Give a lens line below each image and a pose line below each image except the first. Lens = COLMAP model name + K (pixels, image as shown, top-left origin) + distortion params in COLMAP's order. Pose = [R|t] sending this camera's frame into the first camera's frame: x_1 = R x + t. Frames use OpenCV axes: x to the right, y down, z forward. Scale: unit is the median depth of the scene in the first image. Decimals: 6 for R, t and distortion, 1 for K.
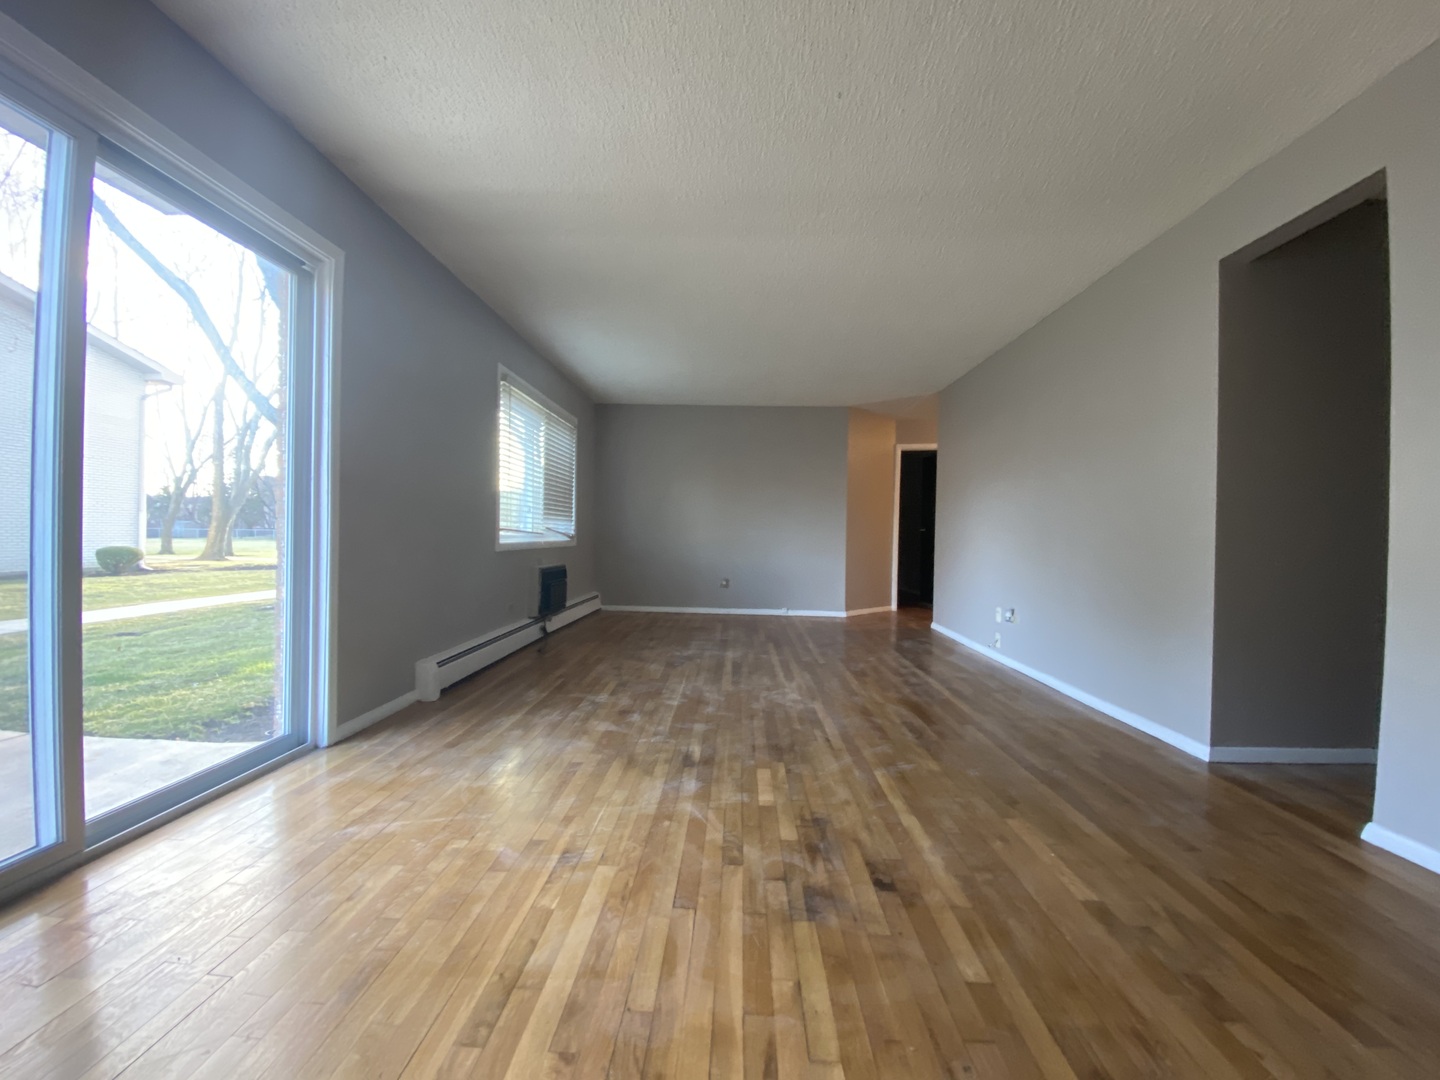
lens RADIAL K [[579.3, 0, 720.0], [0, 579.3, 540.0], [0, 0, 1]] dist [0.023453, -0.022398]
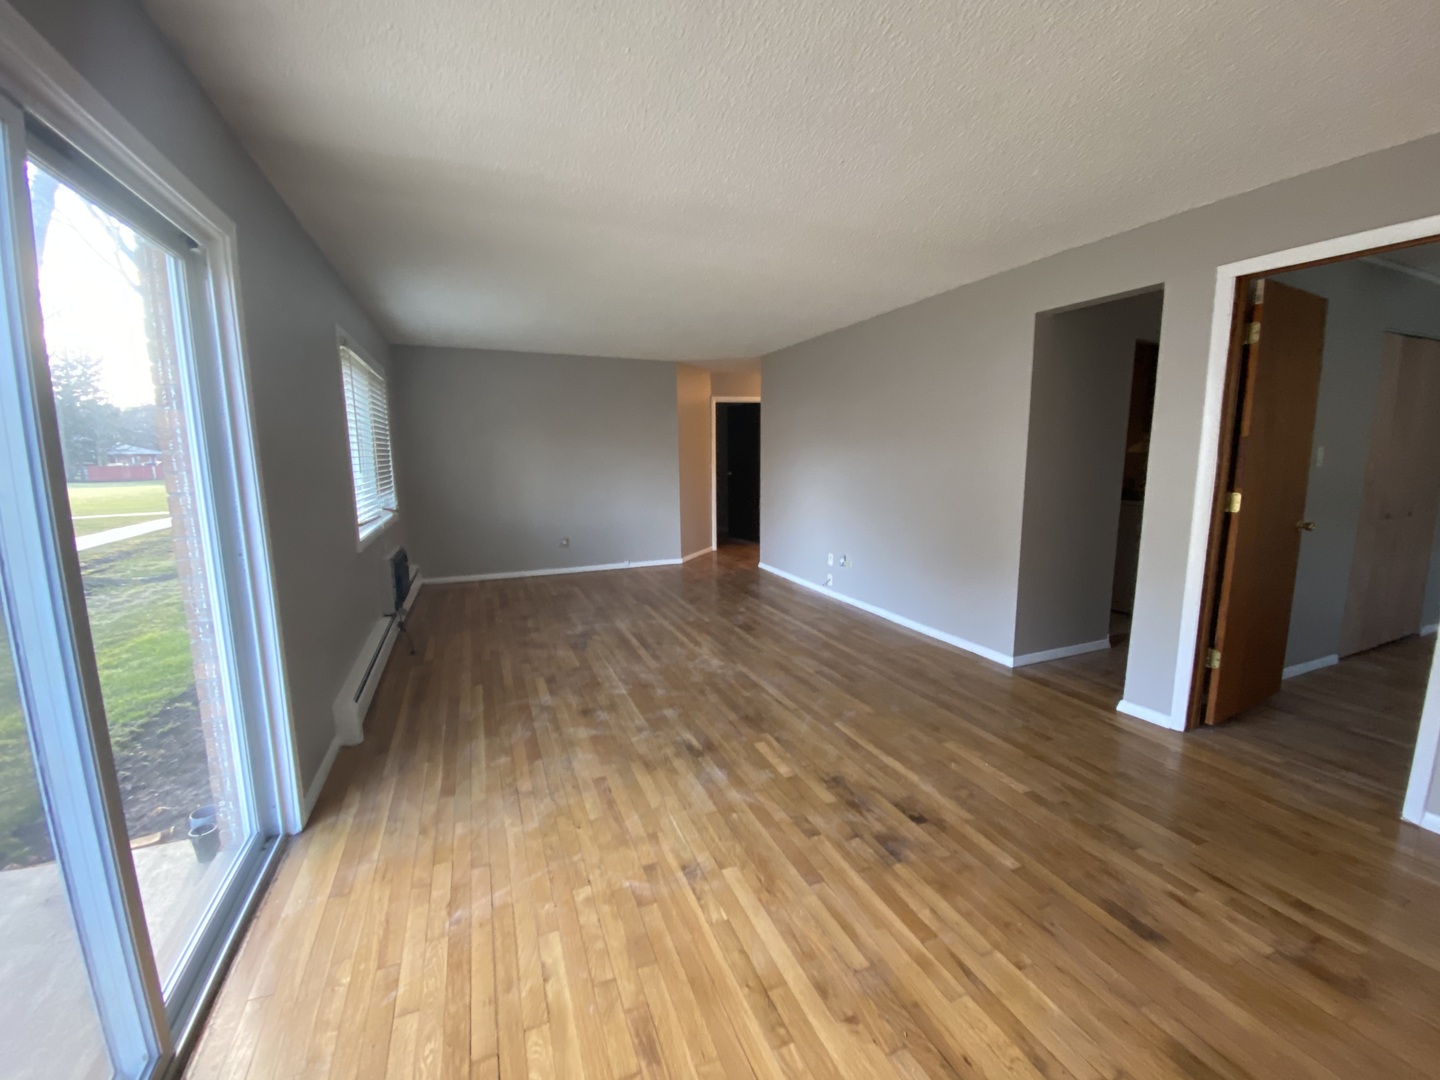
lens RADIAL K [[579.3, 0, 720.0], [0, 579.3, 540.0], [0, 0, 1]] dist [0.023453, -0.022398]
pose [[0.909018, -0.088655, 0.407218, -0.429654], [0.029800, 0.988438, 0.148671, -0.189043], [-0.415690, -0.123009, 0.901149, 0.013470]]
